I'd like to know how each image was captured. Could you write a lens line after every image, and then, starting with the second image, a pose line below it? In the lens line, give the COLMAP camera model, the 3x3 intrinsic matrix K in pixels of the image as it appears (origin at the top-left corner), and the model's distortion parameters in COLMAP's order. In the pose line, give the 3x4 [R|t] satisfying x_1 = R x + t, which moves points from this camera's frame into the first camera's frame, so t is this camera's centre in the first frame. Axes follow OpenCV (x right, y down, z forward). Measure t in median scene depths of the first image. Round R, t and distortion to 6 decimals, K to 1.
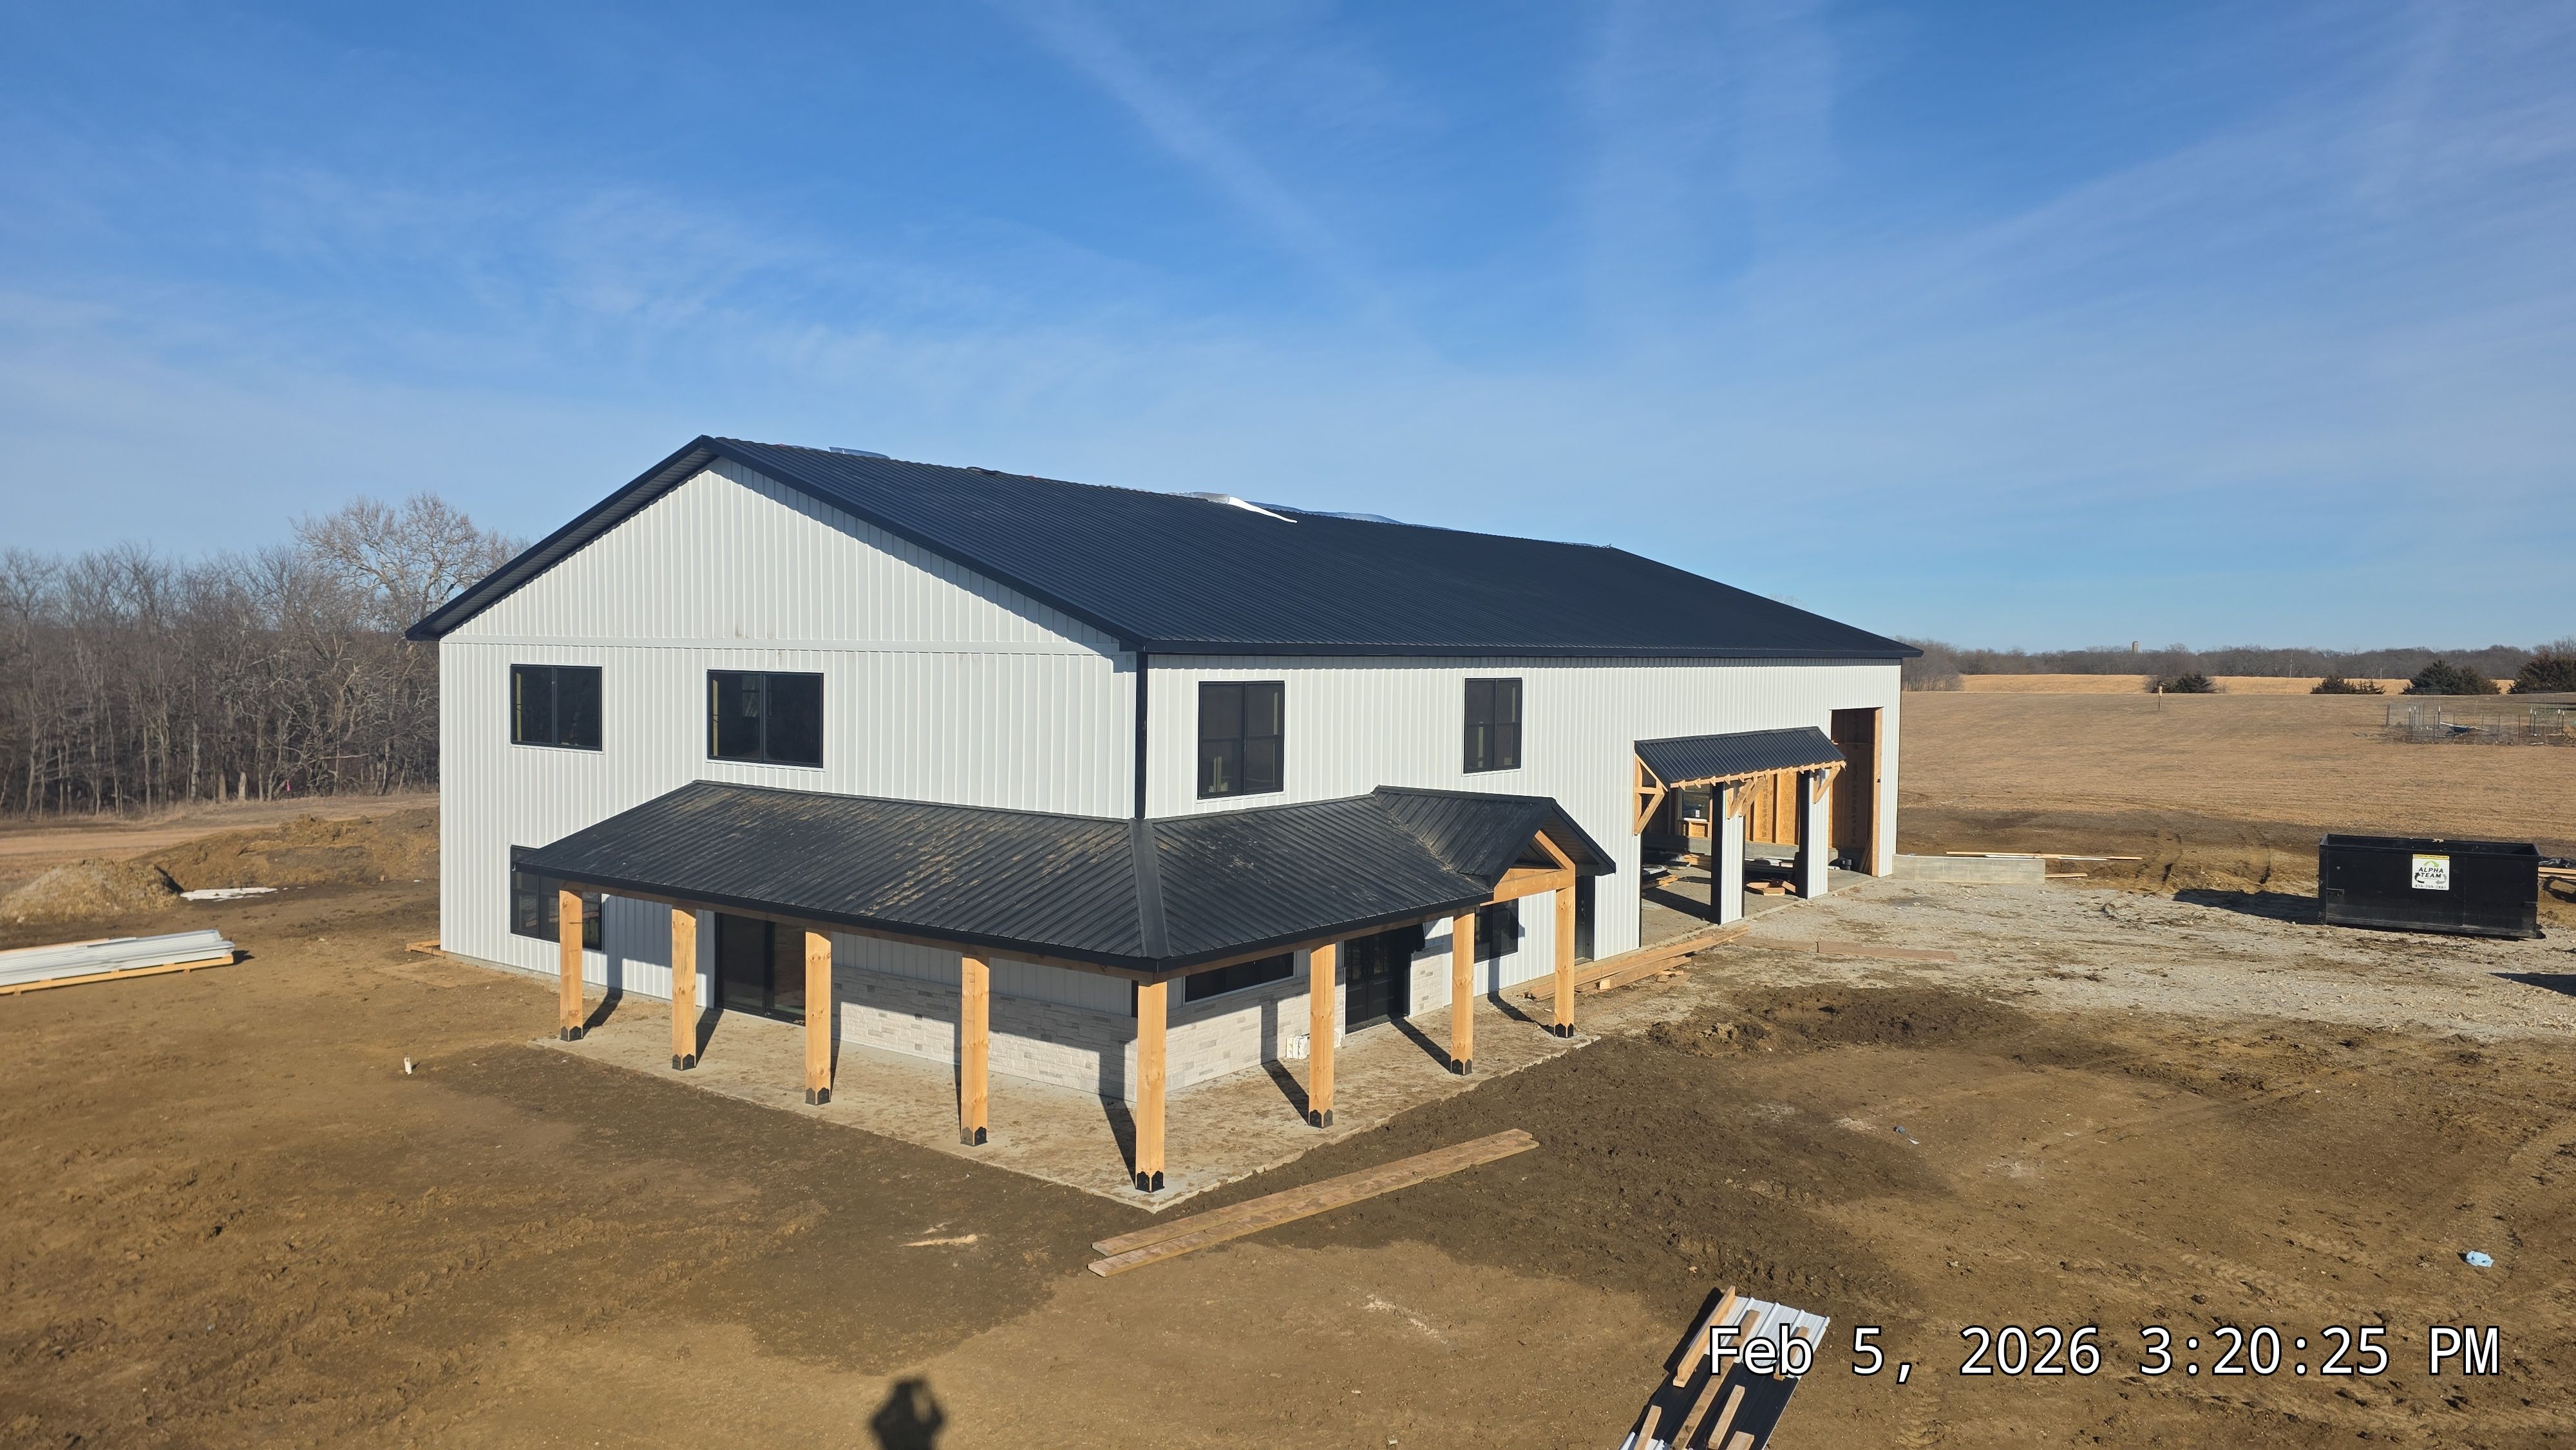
lens RADIAL K [[1676.1, 0, 1288.0], [0, 1676.1, 725.0], [0, 0, 1]] dist [0.082470, -0.079520]
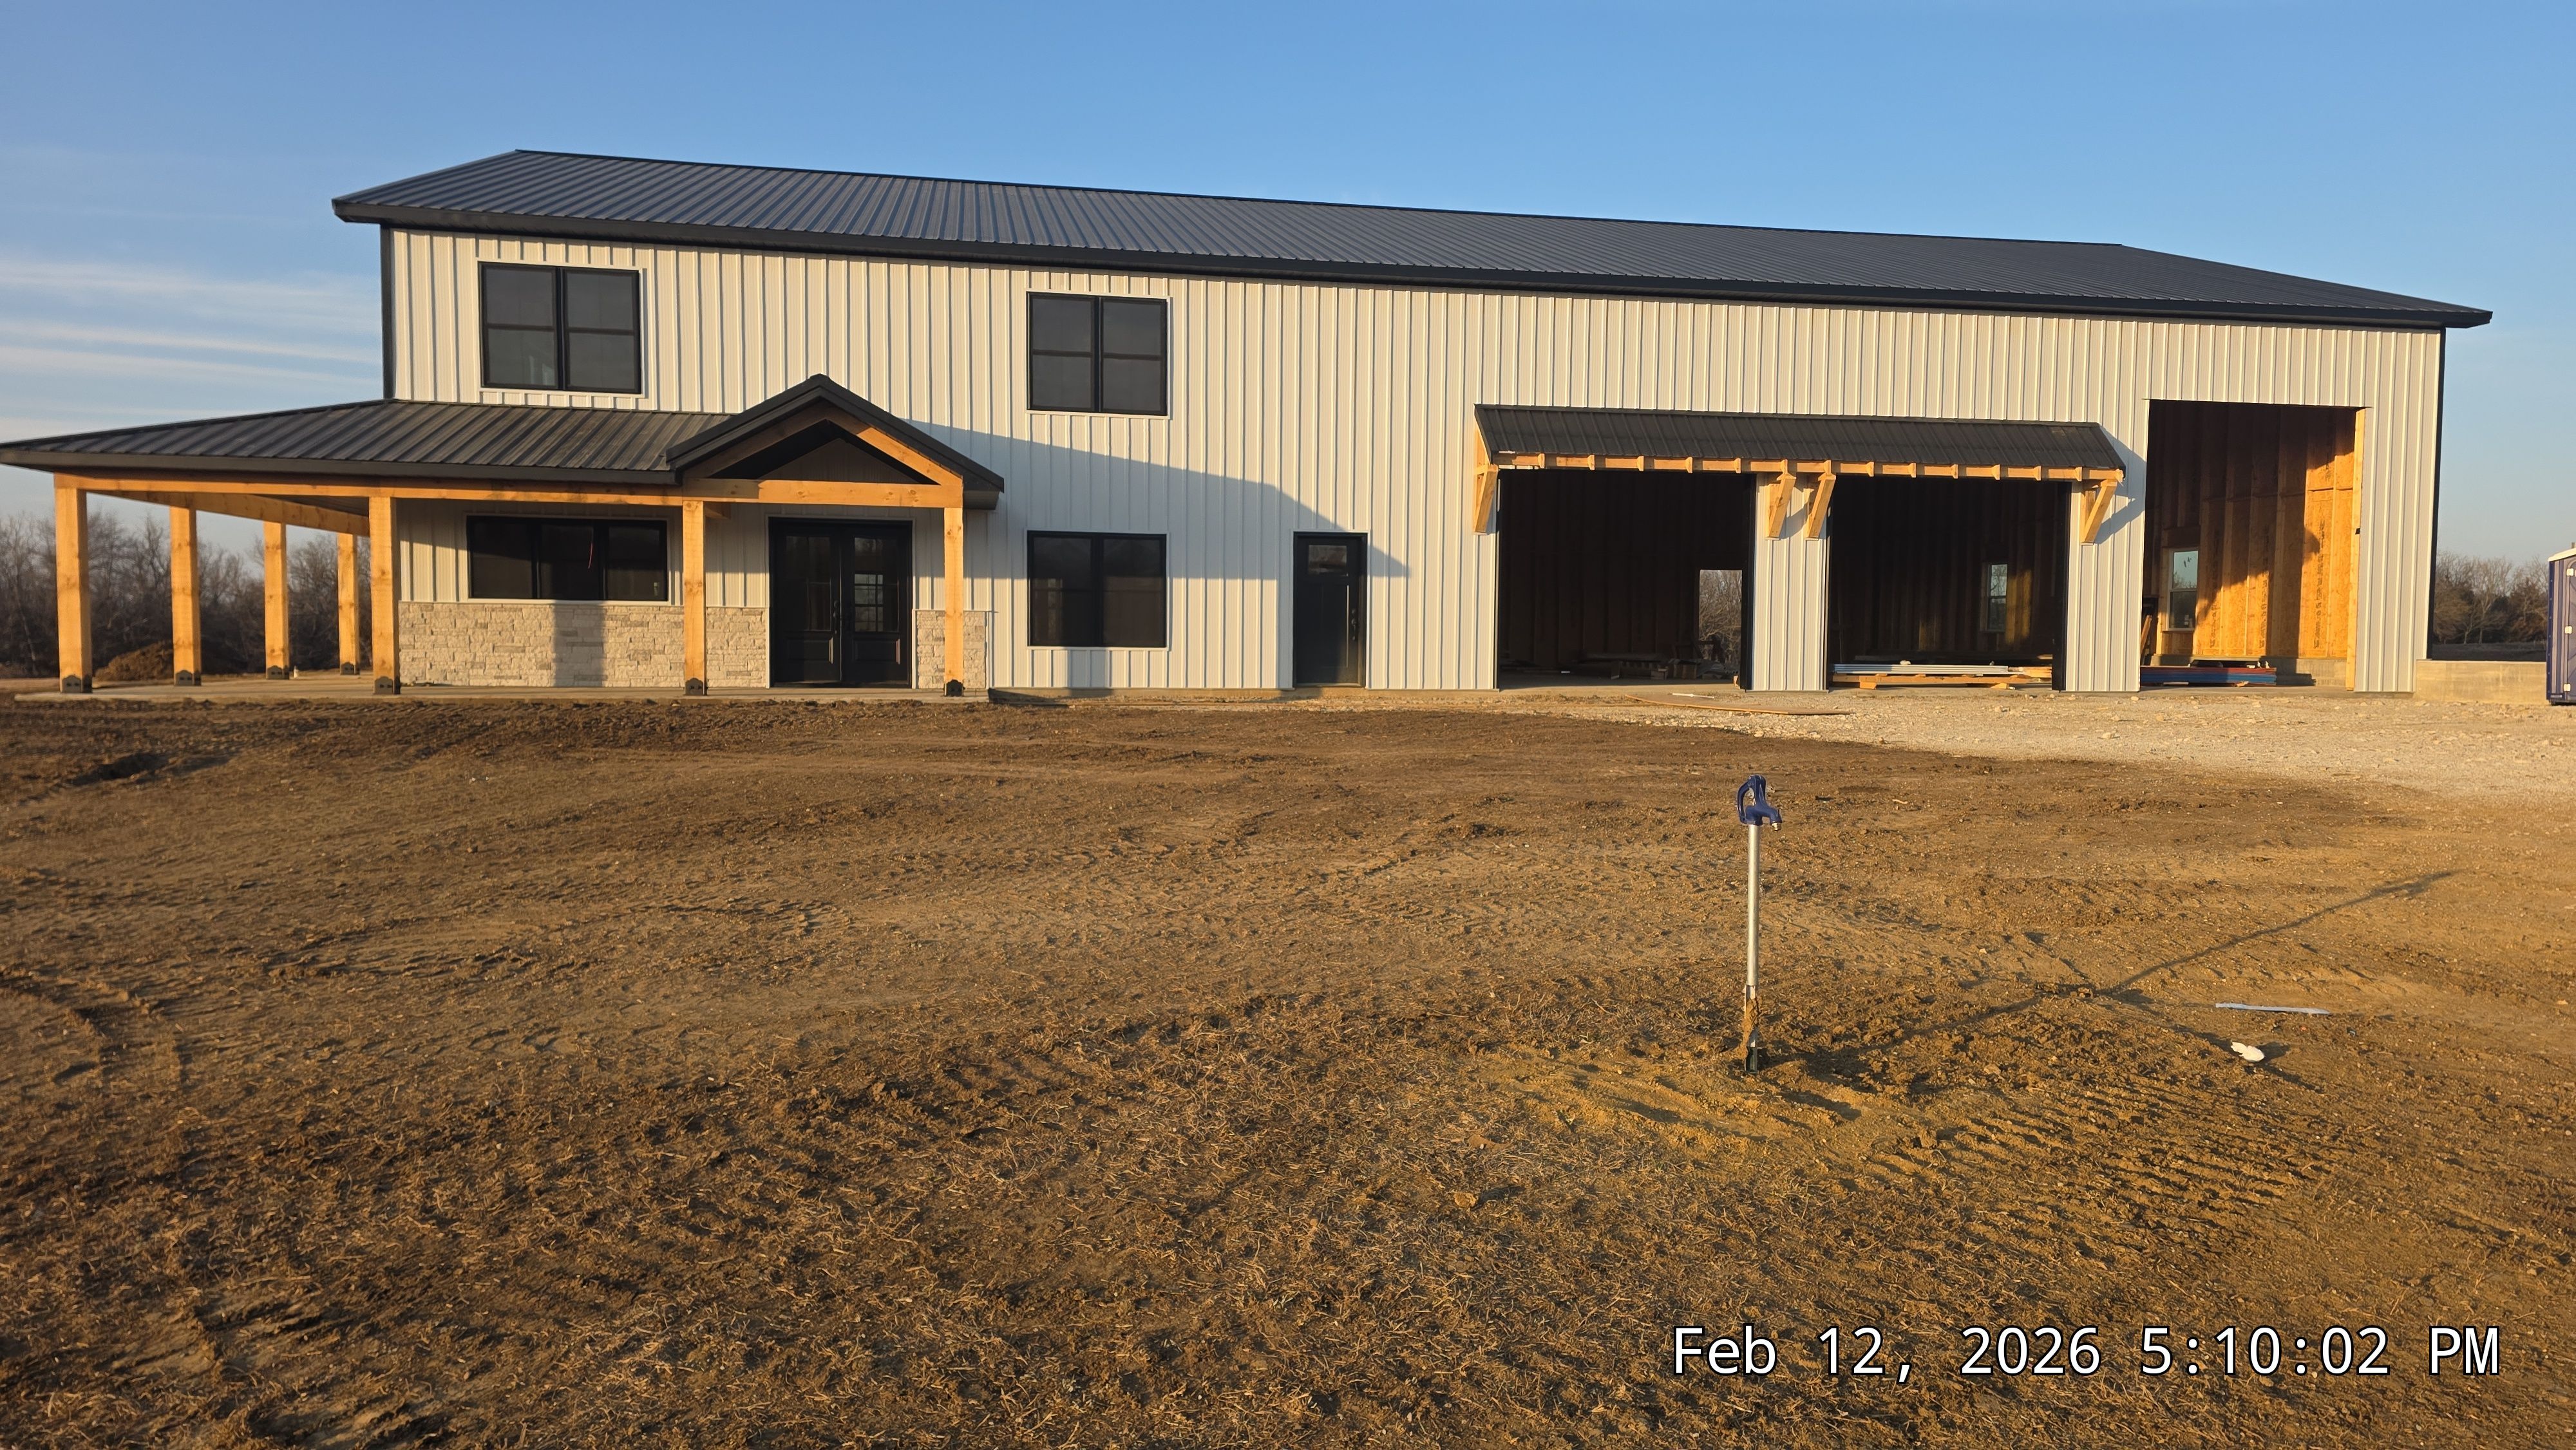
lens RADIAL K [[1676.1, 0, 1288.0], [0, 1676.1, 725.0], [0, 0, 1]] dist [0.082470, -0.079520]
pose [[0.746999, 0.022972, -0.664428, 0.823967], [-0.028326, 0.999595, 0.002714, 0.194259], [0.664222, 0.016793, 0.747347, 0.514222]]
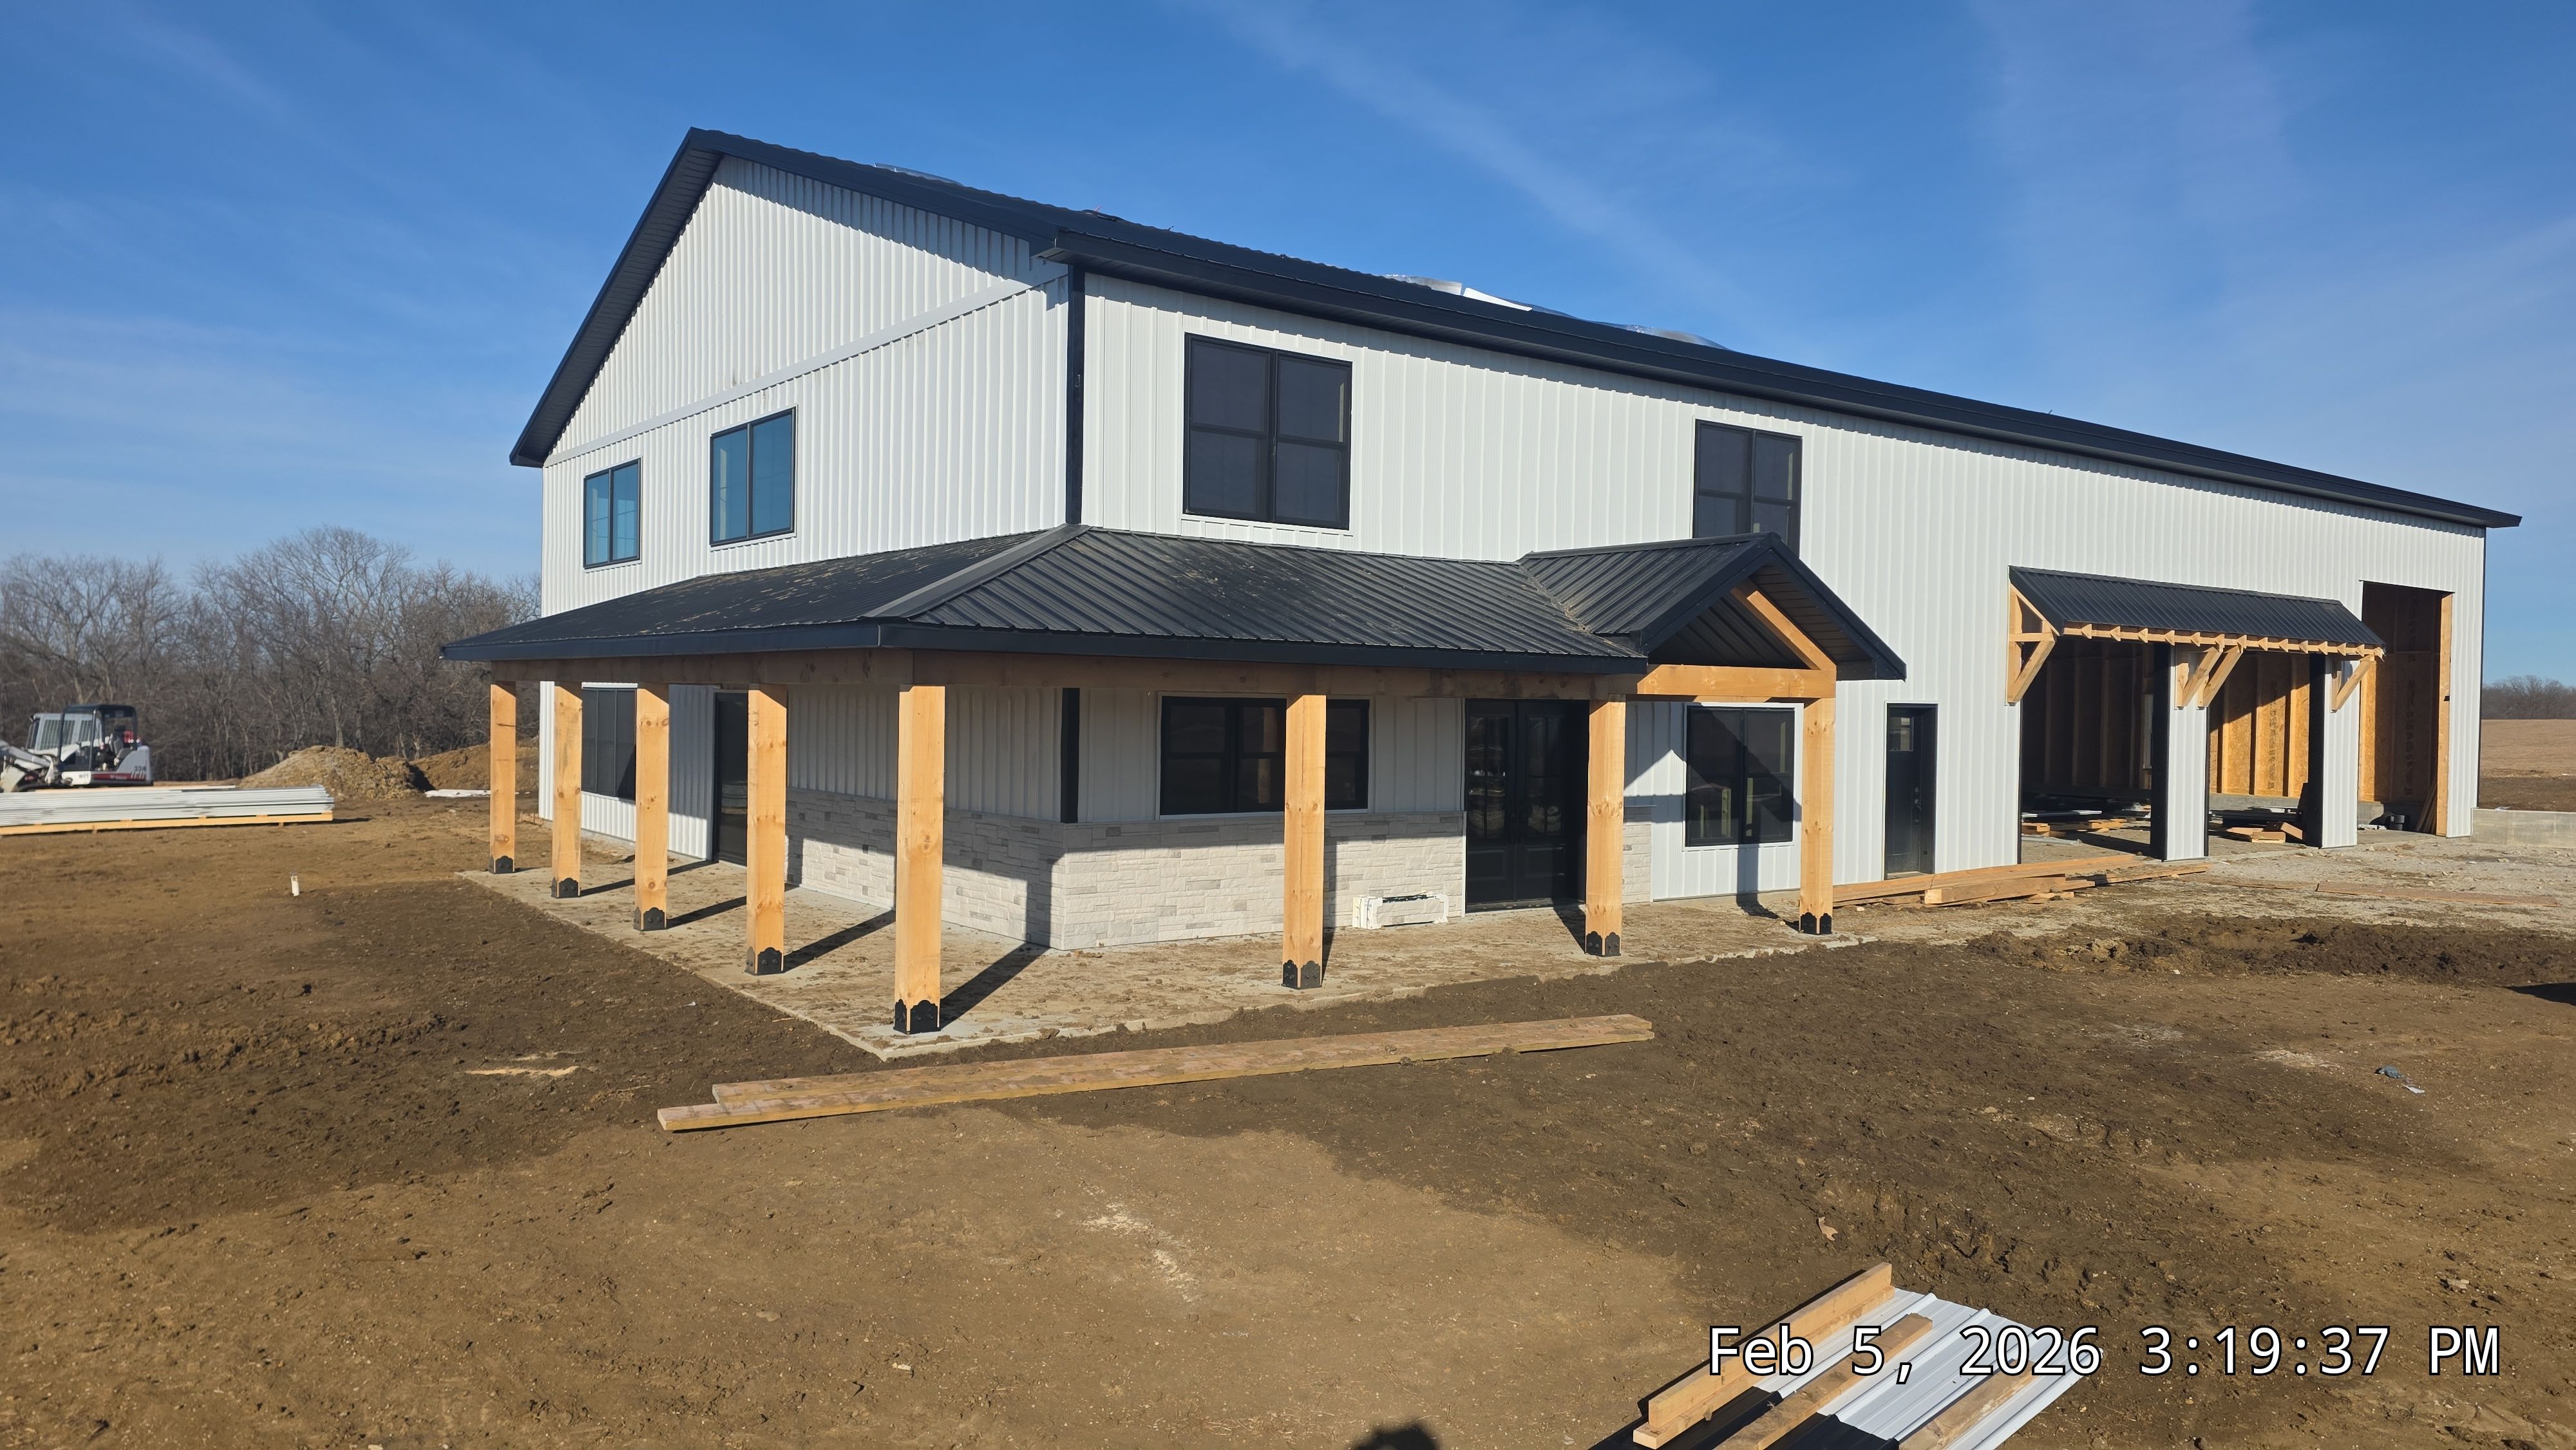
lens RADIAL K [[1676.1, 0, 1288.0], [0, 1676.1, 725.0], [0, 0, 1]] dist [0.082470, -0.079520]
pose [[0.960181, 0.009041, -0.279231, 0.151852], [-0.018436, 0.999348, -0.031039, 0.130699], [0.278769, 0.034951, 0.959722, 0.327390]]
